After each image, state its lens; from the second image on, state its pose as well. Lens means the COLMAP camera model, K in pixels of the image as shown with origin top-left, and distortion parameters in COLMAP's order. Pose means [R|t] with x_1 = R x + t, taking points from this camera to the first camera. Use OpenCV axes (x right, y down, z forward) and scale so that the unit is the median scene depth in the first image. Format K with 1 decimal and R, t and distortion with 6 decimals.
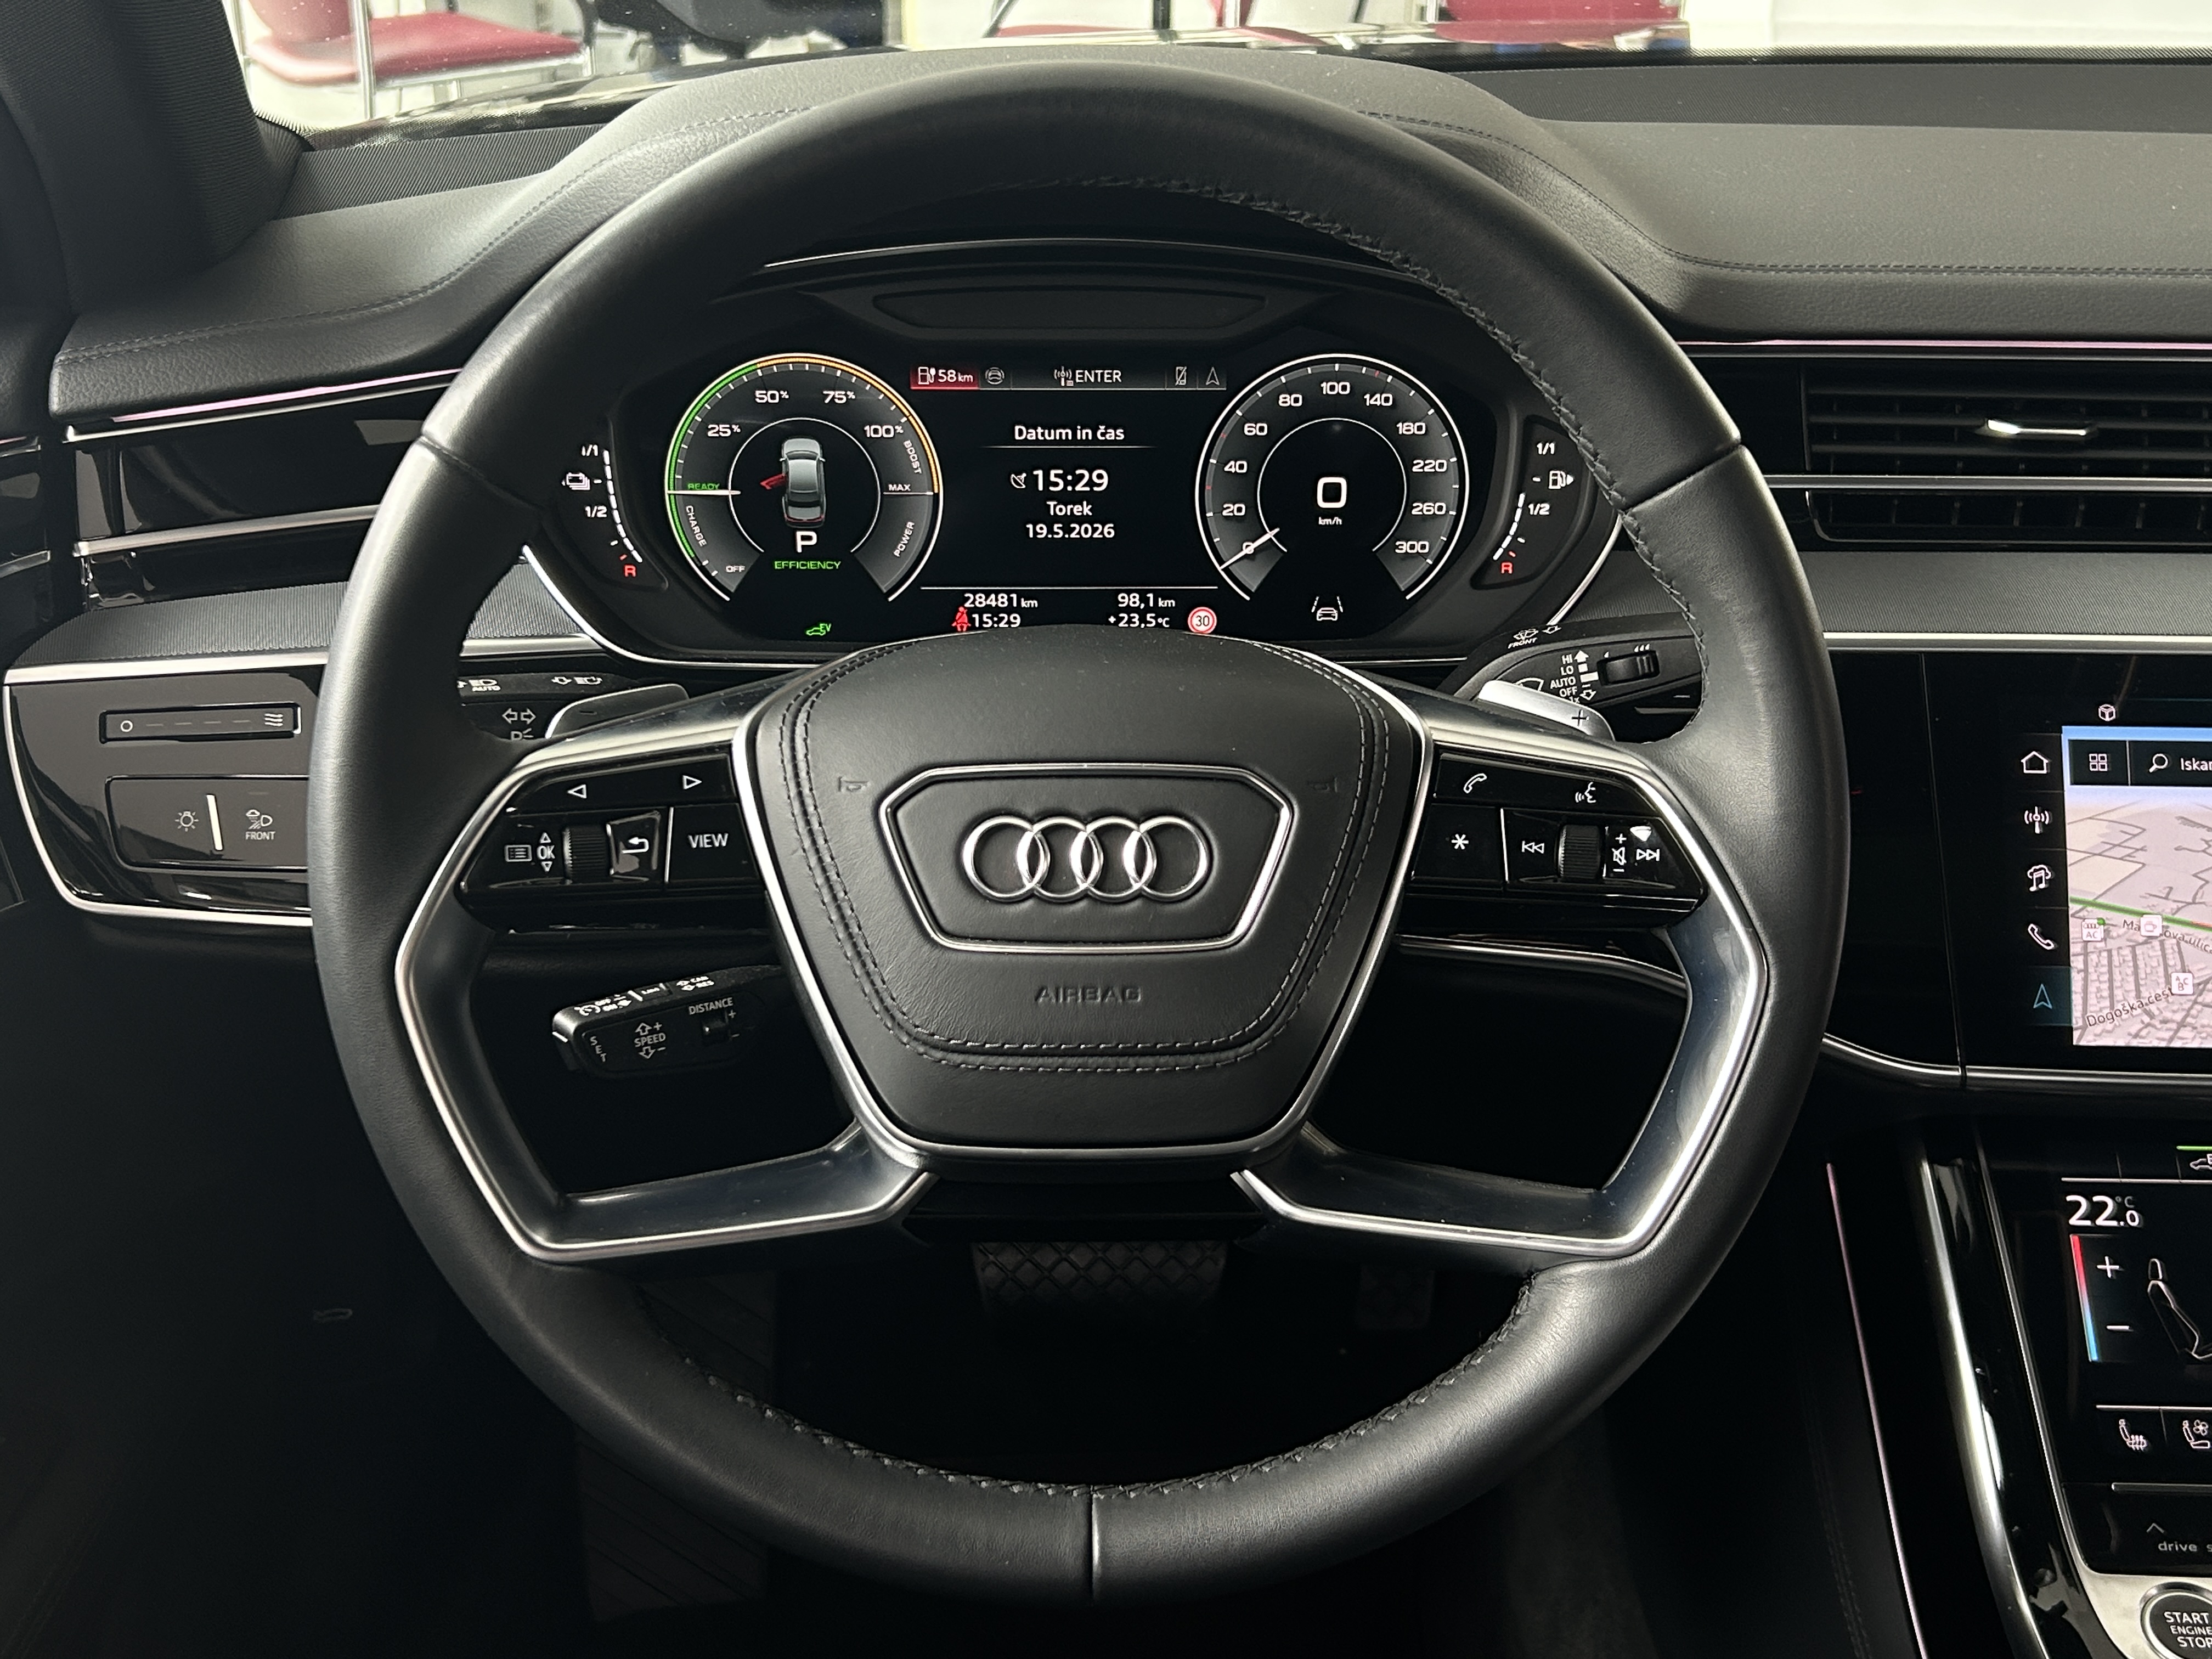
lens RADIAL K [[2486.8, 0, 1136.6], [0, 2486.8, 848.2], [0, 0, 1]] dist [0.055661, 0.000000]
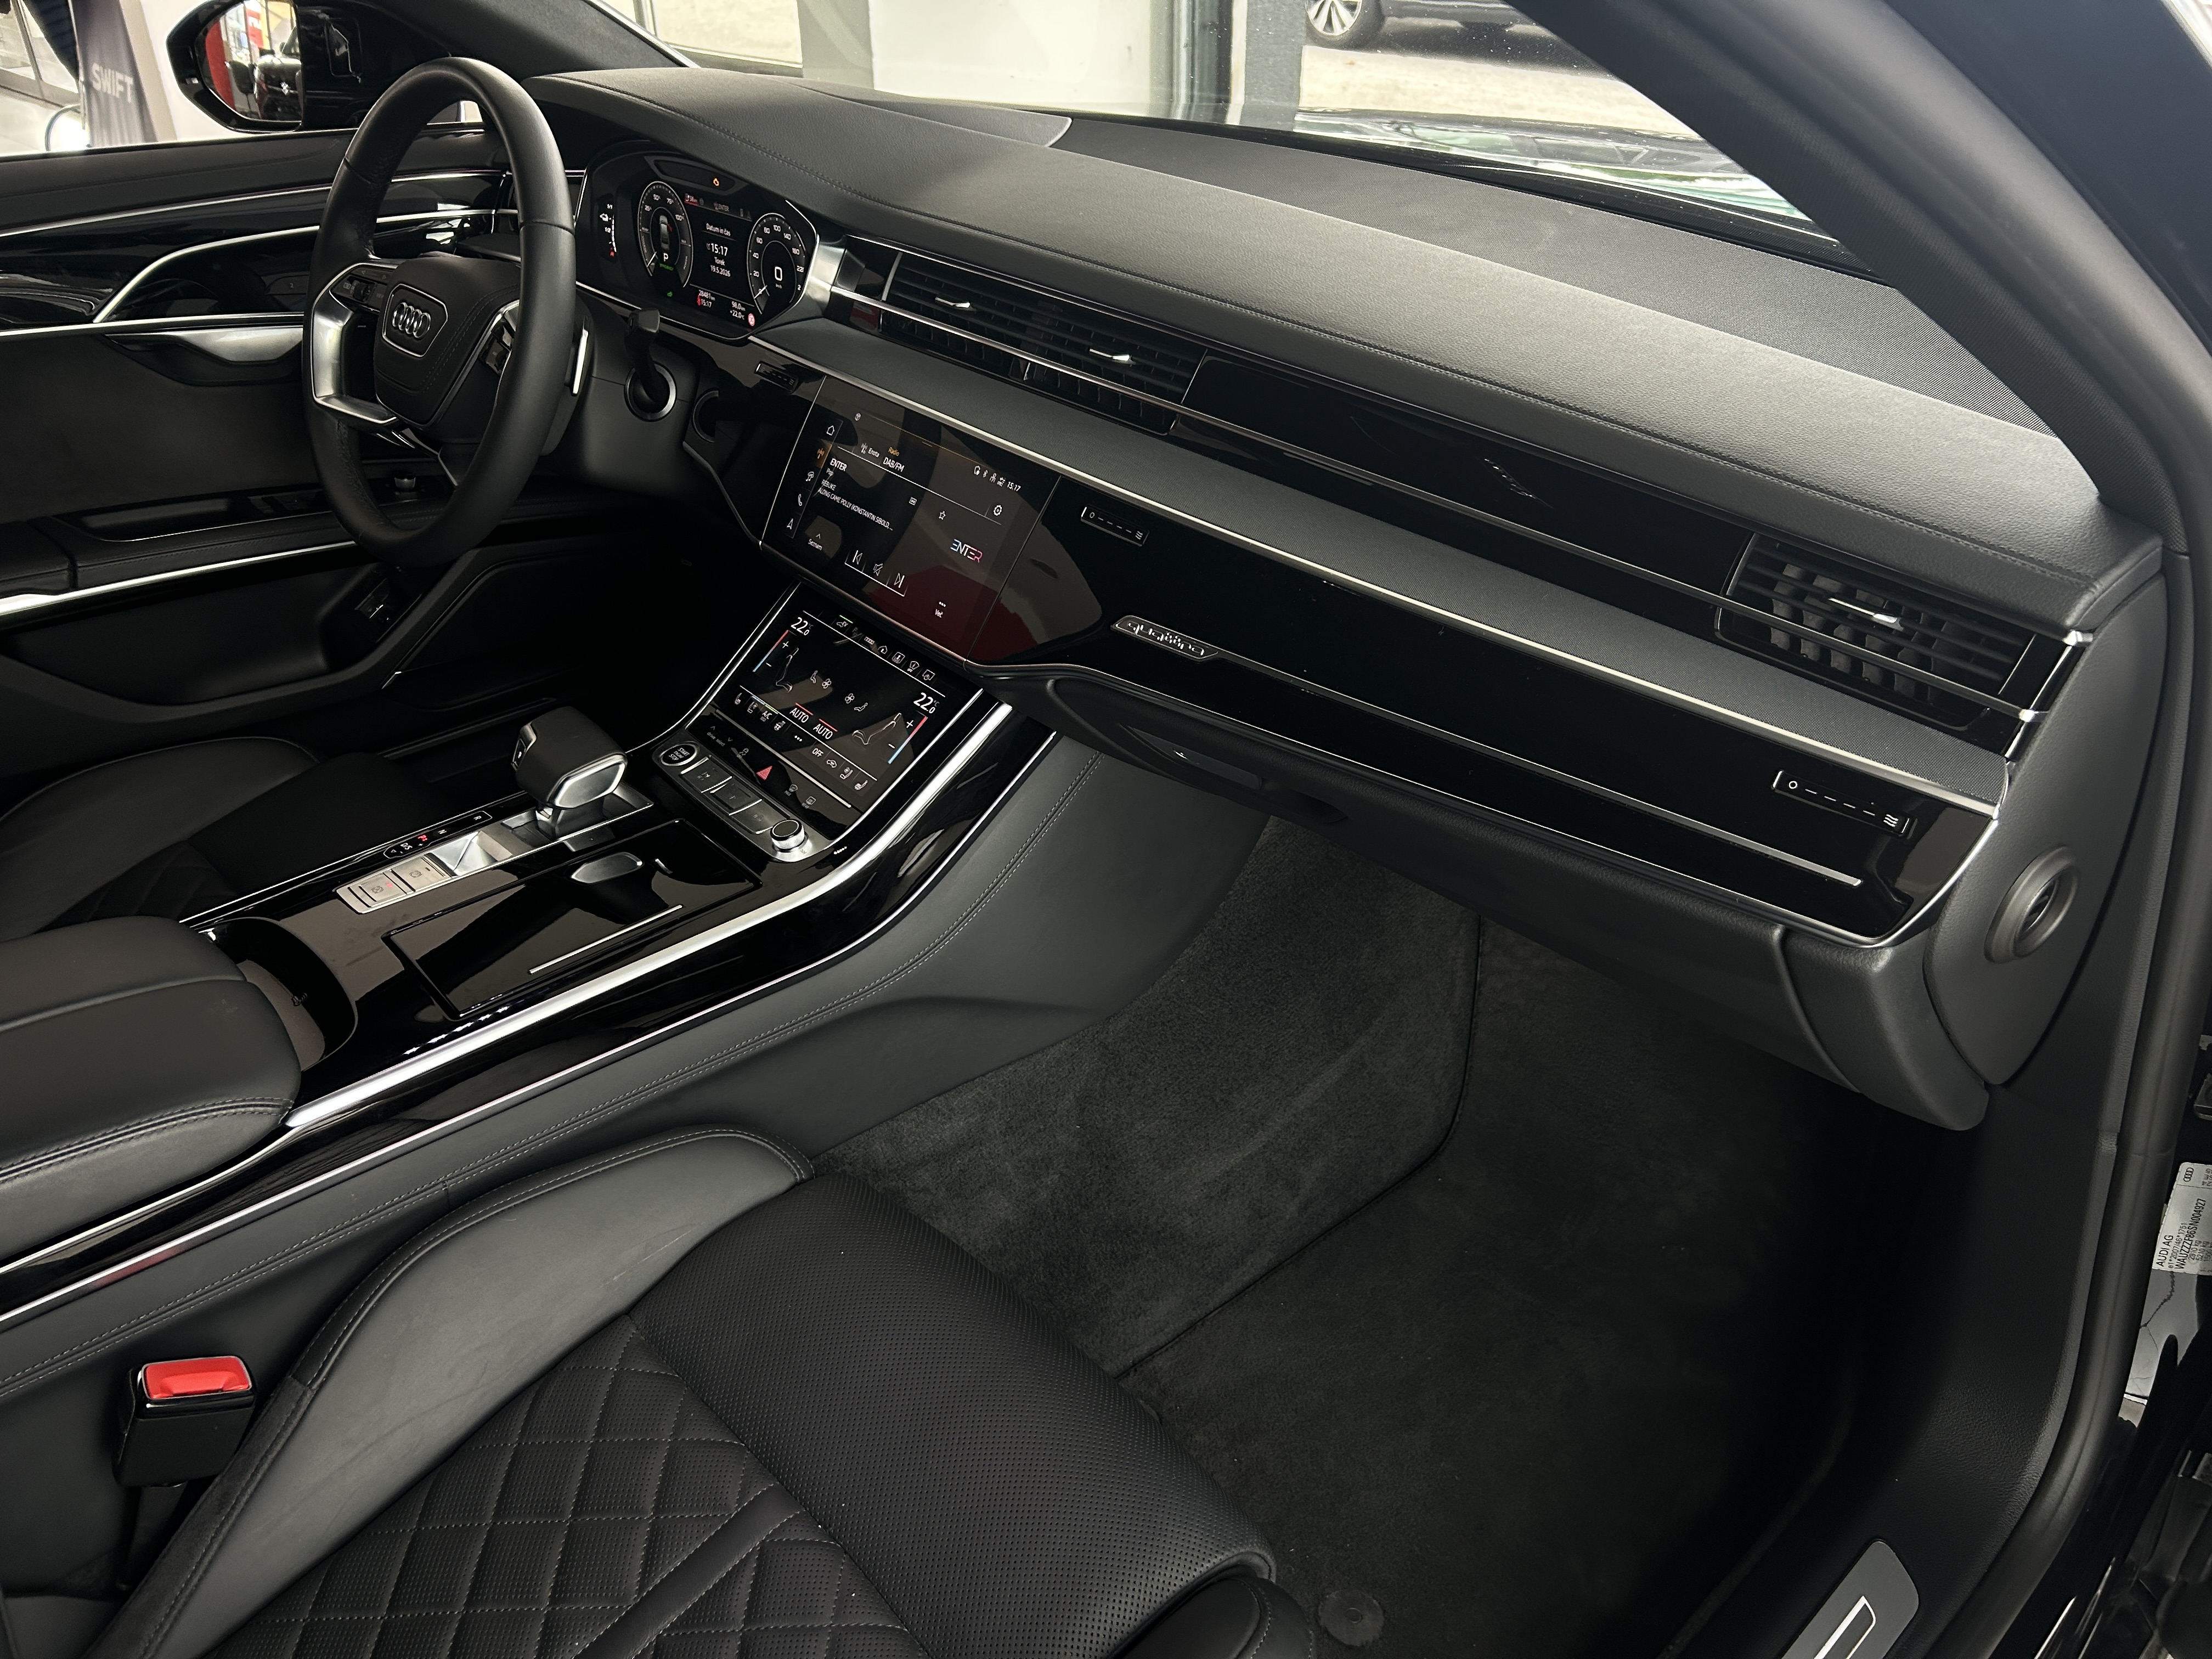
lens RADIAL K [[1689.2, 0, 1101.6], [0, 1689.2, 833.1], [0, 0, 1]] dist [0.019921, -0.022546]
pose [[0.663059, 0.388239, -0.640018, 1.658567], [-0.321569, 0.919810, 0.224817, -0.122772], [0.675978, 0.056743, 0.734734, 0.042413]]
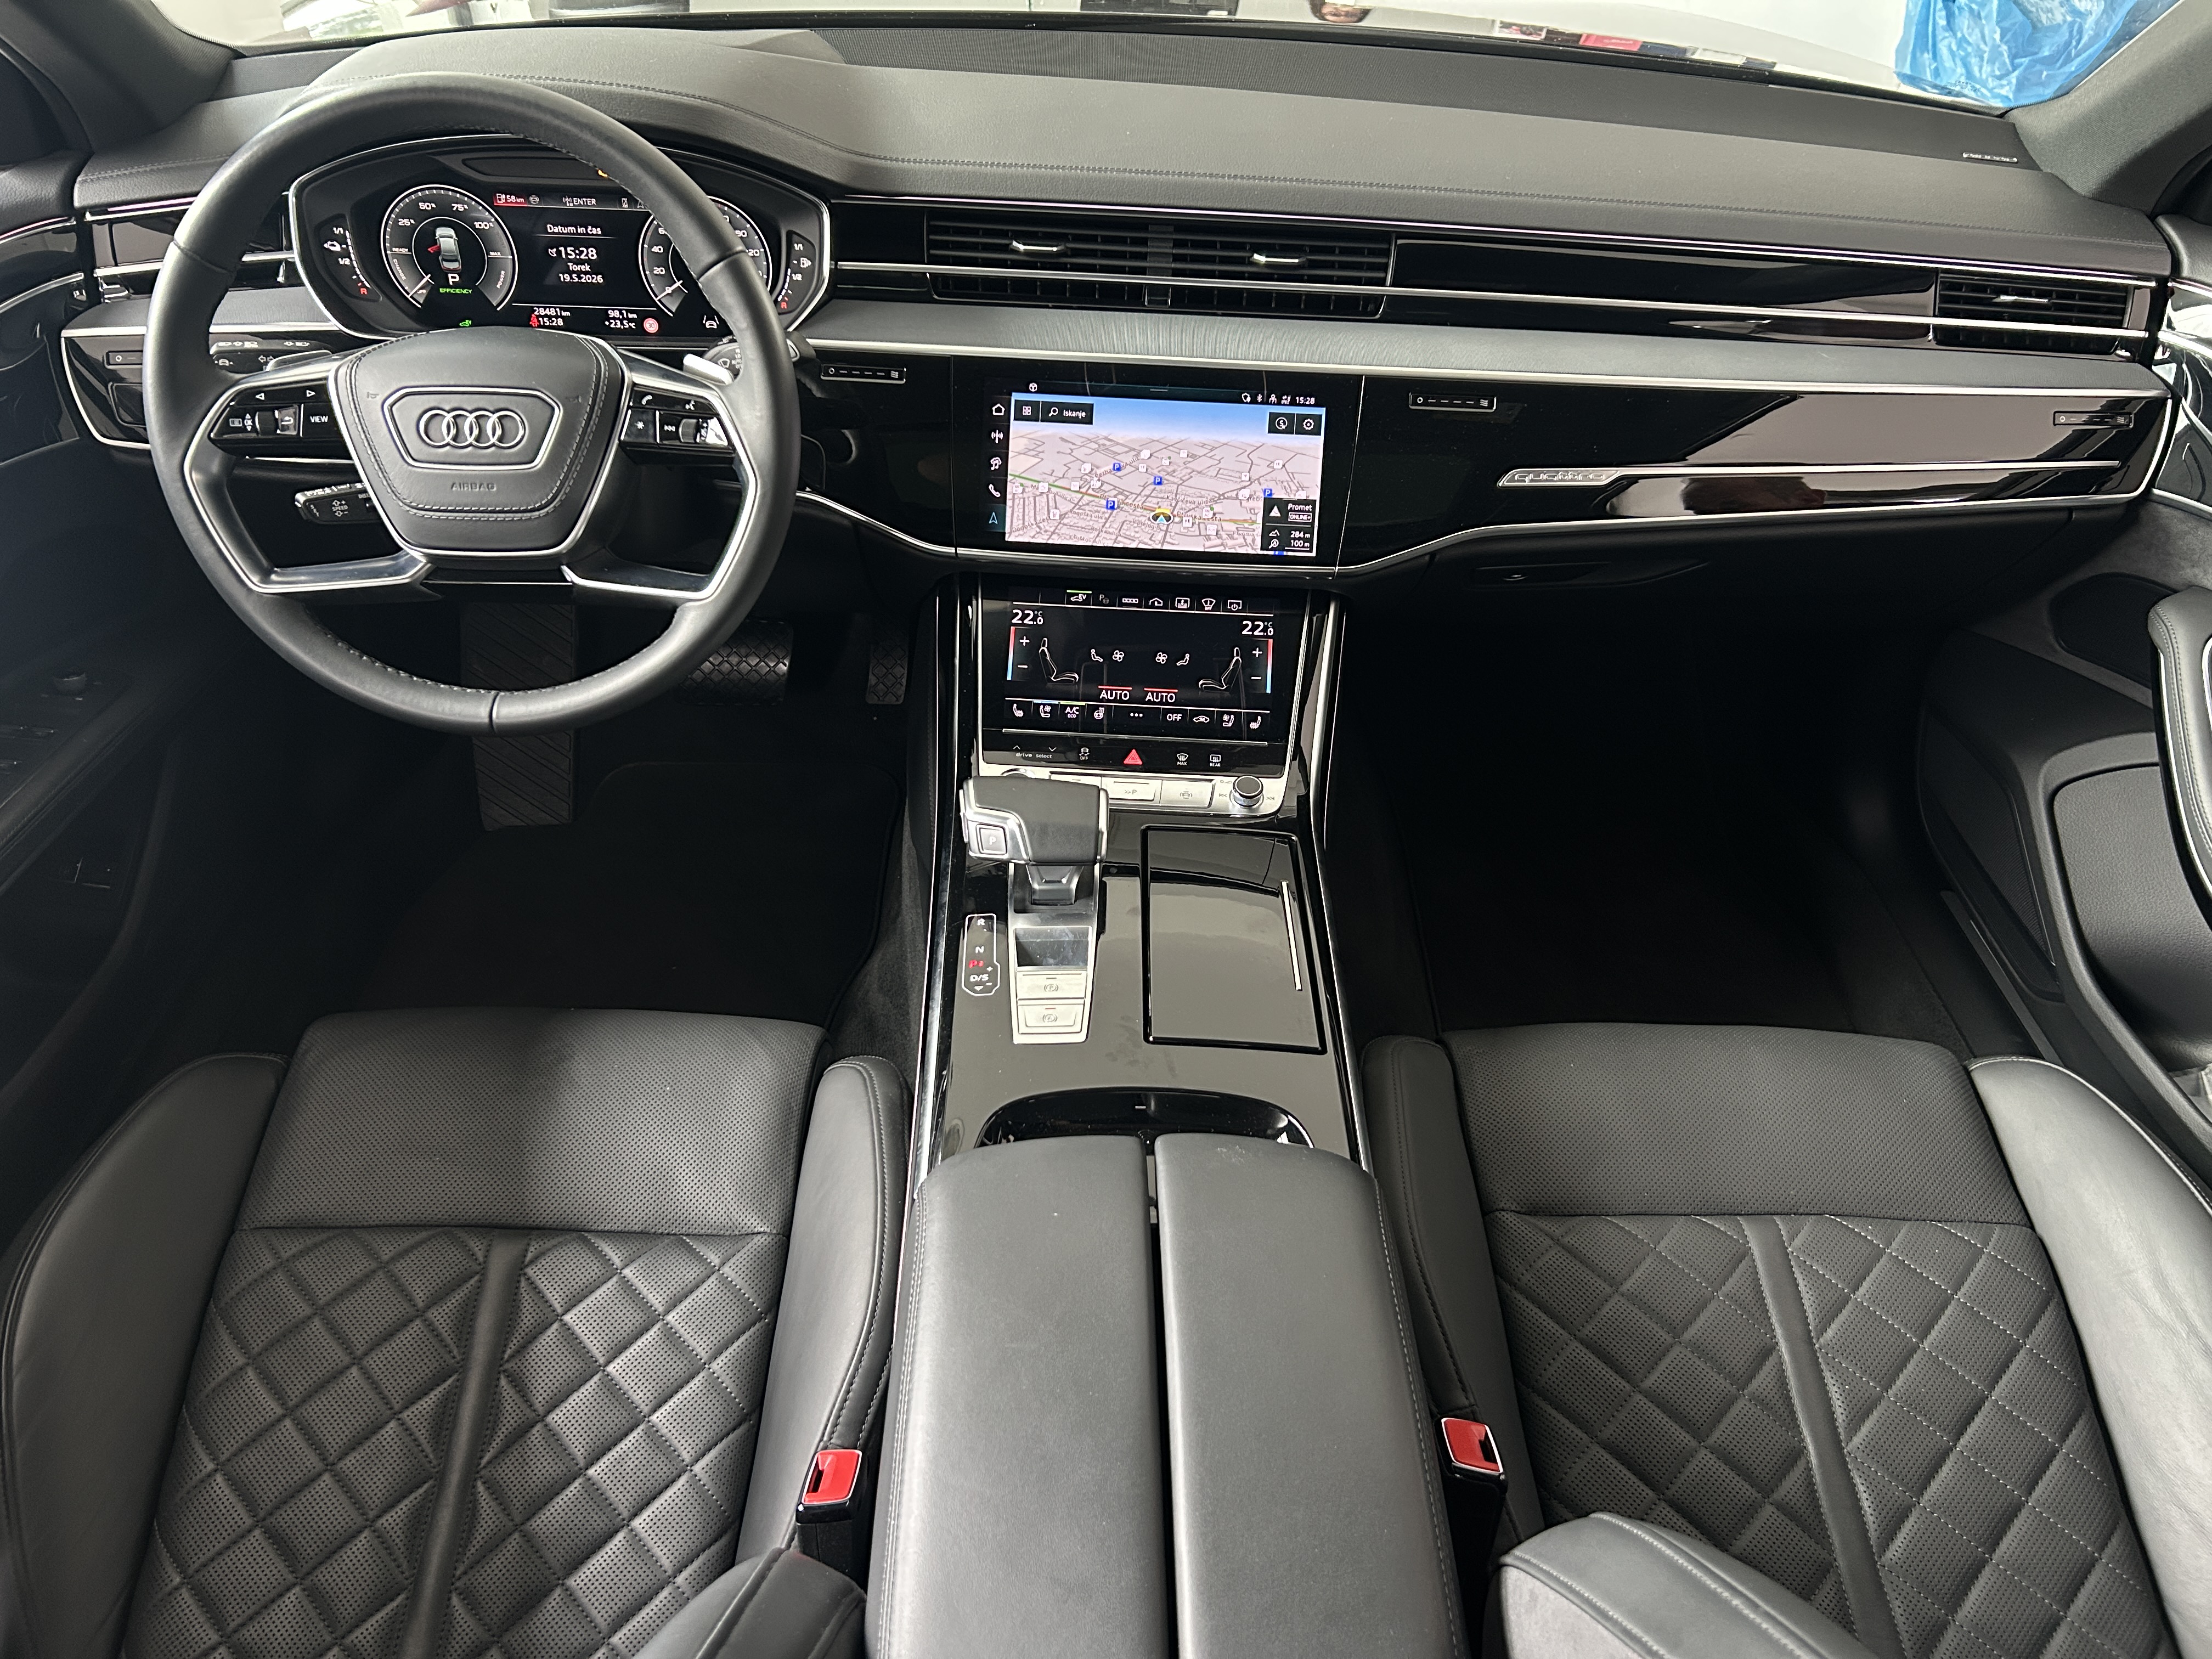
lens RADIAL K [[1689.2, 0, 1140.0], [0, 1689.2, 853.1], [0, 0, 1]] dist [0.019921, -0.022546]
pose [[0.999348, 0.035923, 0.003664, 0.489258], [-0.035865, 0.975662, 0.216327, 0.019664], [0.004196, -0.216318, 0.976314, -0.527792]]
